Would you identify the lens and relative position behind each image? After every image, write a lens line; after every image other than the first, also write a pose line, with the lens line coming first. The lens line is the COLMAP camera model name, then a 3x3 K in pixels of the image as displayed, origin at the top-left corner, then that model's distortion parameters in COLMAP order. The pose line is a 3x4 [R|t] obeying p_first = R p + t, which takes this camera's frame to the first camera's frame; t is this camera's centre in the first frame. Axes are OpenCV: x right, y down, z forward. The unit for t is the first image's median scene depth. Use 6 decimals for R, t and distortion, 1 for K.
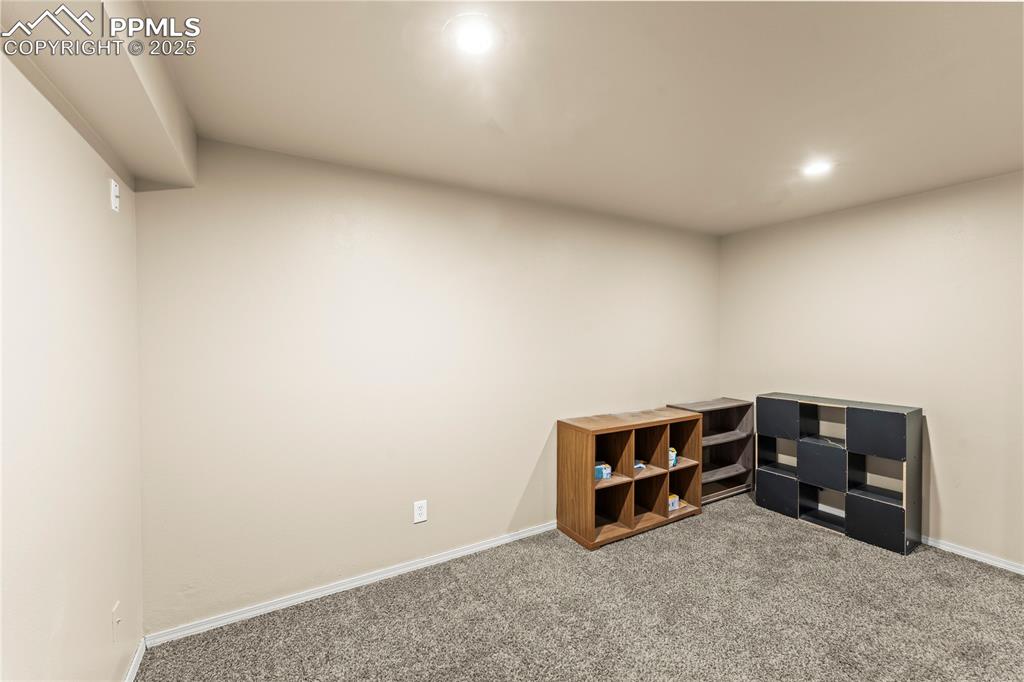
lens RADIAL K [[408.7, 0, 510.1], [0, 408.7, 338.2], [0, 0, 1]] dist [0.000216, -0.000061]
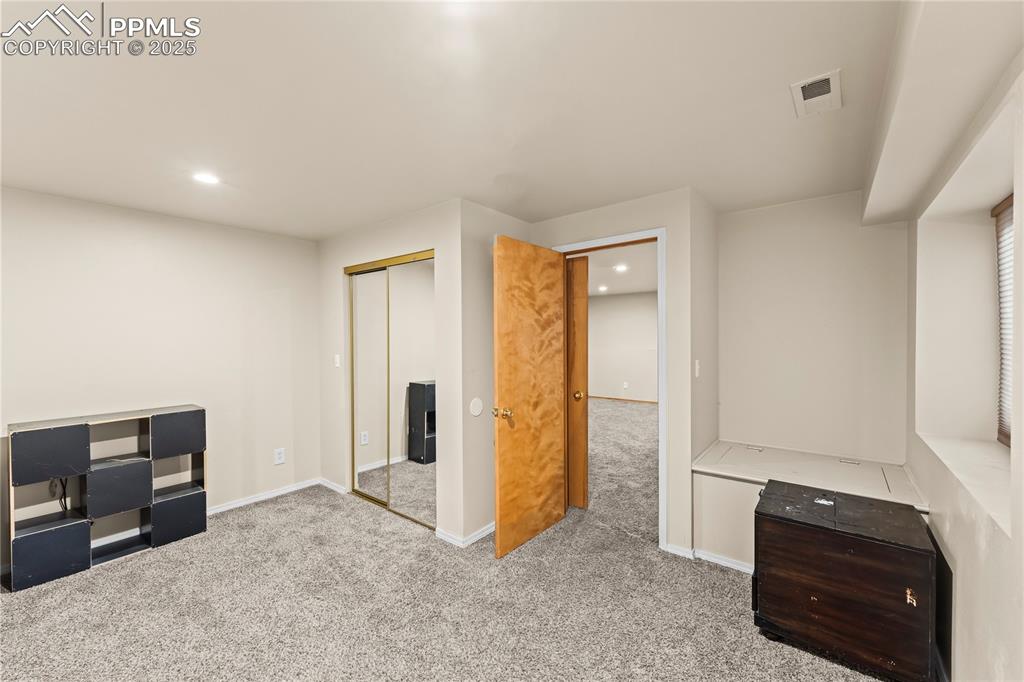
lens RADIAL K [[408.7, 0, 510.1], [0, 408.7, 338.2], [0, 0, 1]] dist [0.000216, -0.000061]
pose [[-0.369204, 0.003120, 0.929343, -0.403056], [0.010477, 0.999945, 0.000805, -0.008309], [-0.929289, 0.010034, -0.369216, 0.572381]]
